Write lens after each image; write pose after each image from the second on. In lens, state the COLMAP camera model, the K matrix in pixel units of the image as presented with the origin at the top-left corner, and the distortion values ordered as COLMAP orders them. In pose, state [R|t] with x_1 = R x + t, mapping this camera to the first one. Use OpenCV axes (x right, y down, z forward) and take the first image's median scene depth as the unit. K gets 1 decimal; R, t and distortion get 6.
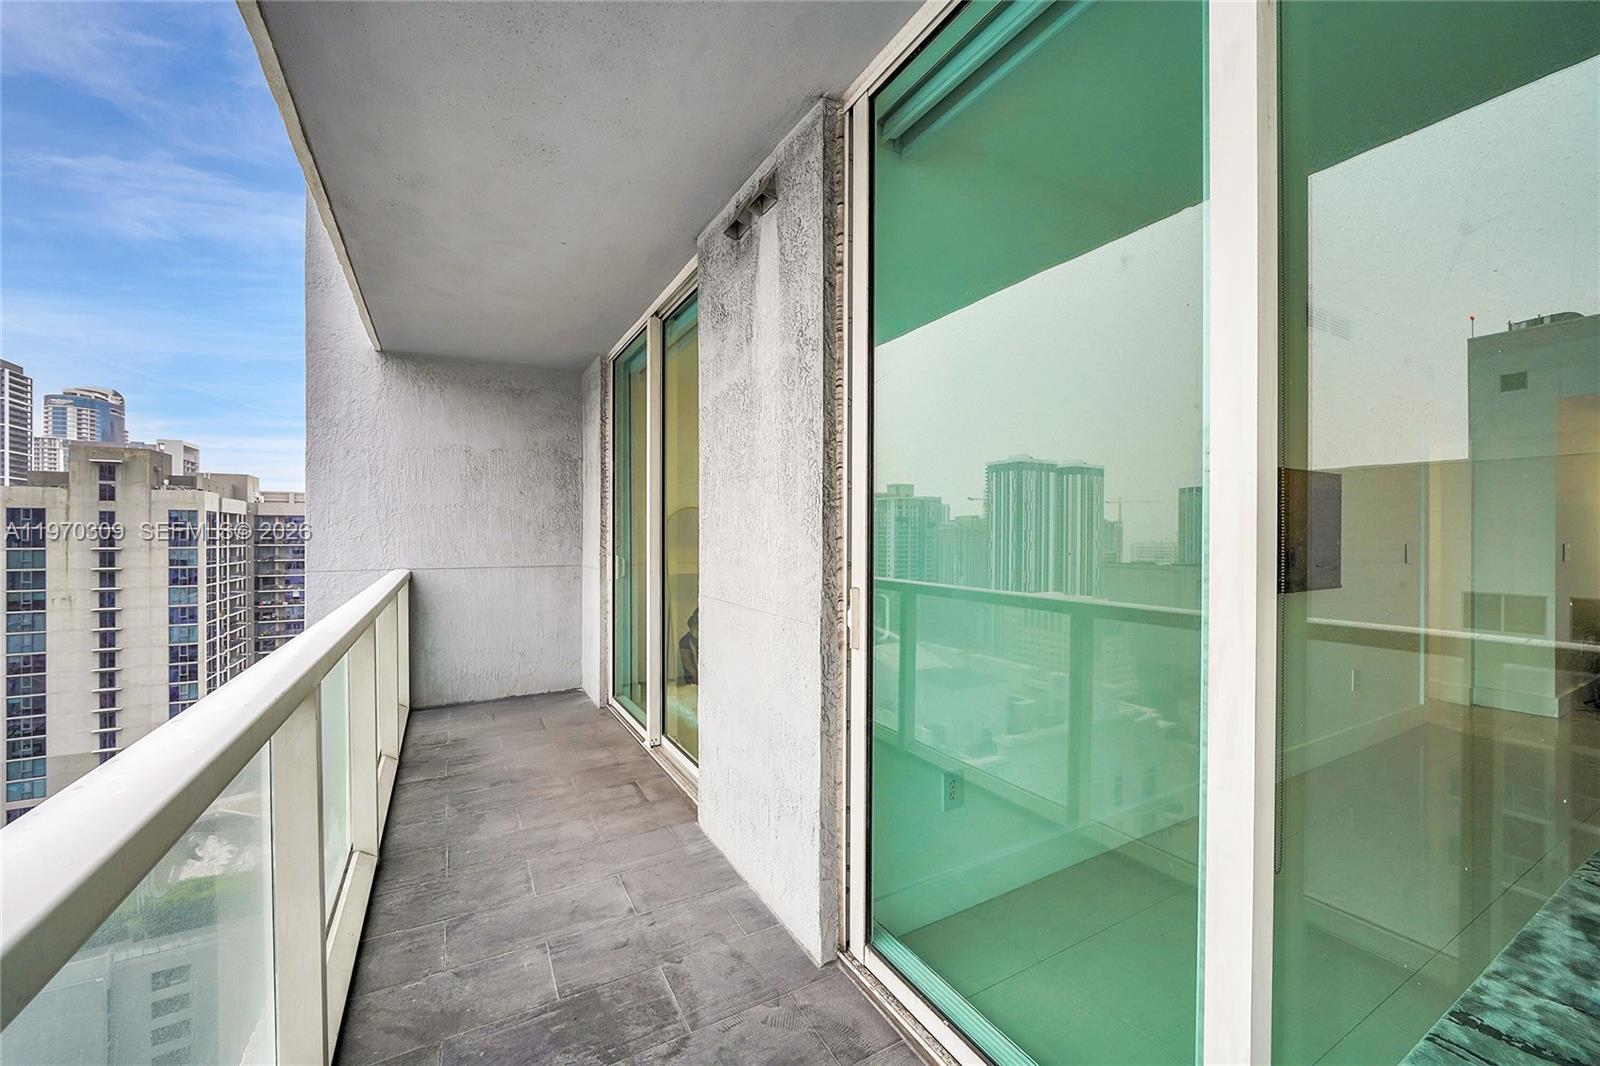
lens RADIAL K [[621.6, 0, 800.7], [0, 621.6, 537.0], [0, 0, 1]] dist [-0.011555, 0.000007]
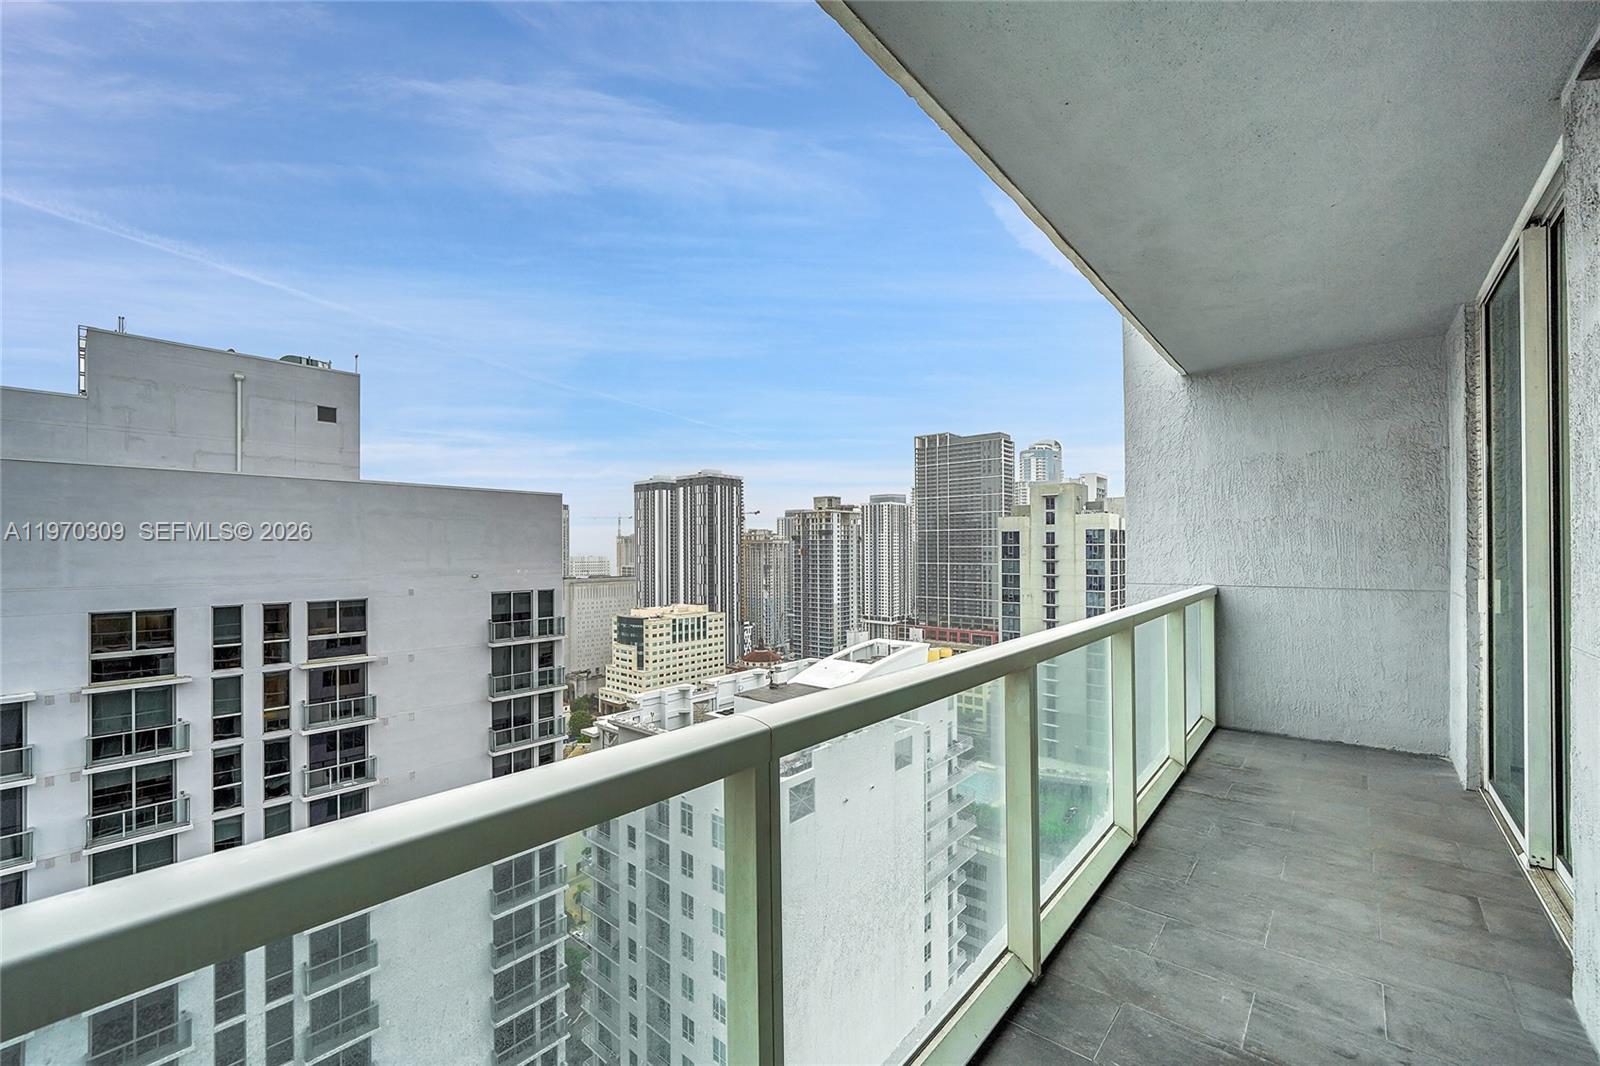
lens RADIAL K [[641.9, 0, 793.1], [0, 641.9, 547.8], [0, 0, 1]] dist [-0.011306, 0.000179]
pose [[0.334690, -0.006418, -0.942306, 0.138576], [0.001487, 0.999979, -0.006283, -0.003923], [0.942327, 0.000702, 0.334693, 0.015131]]
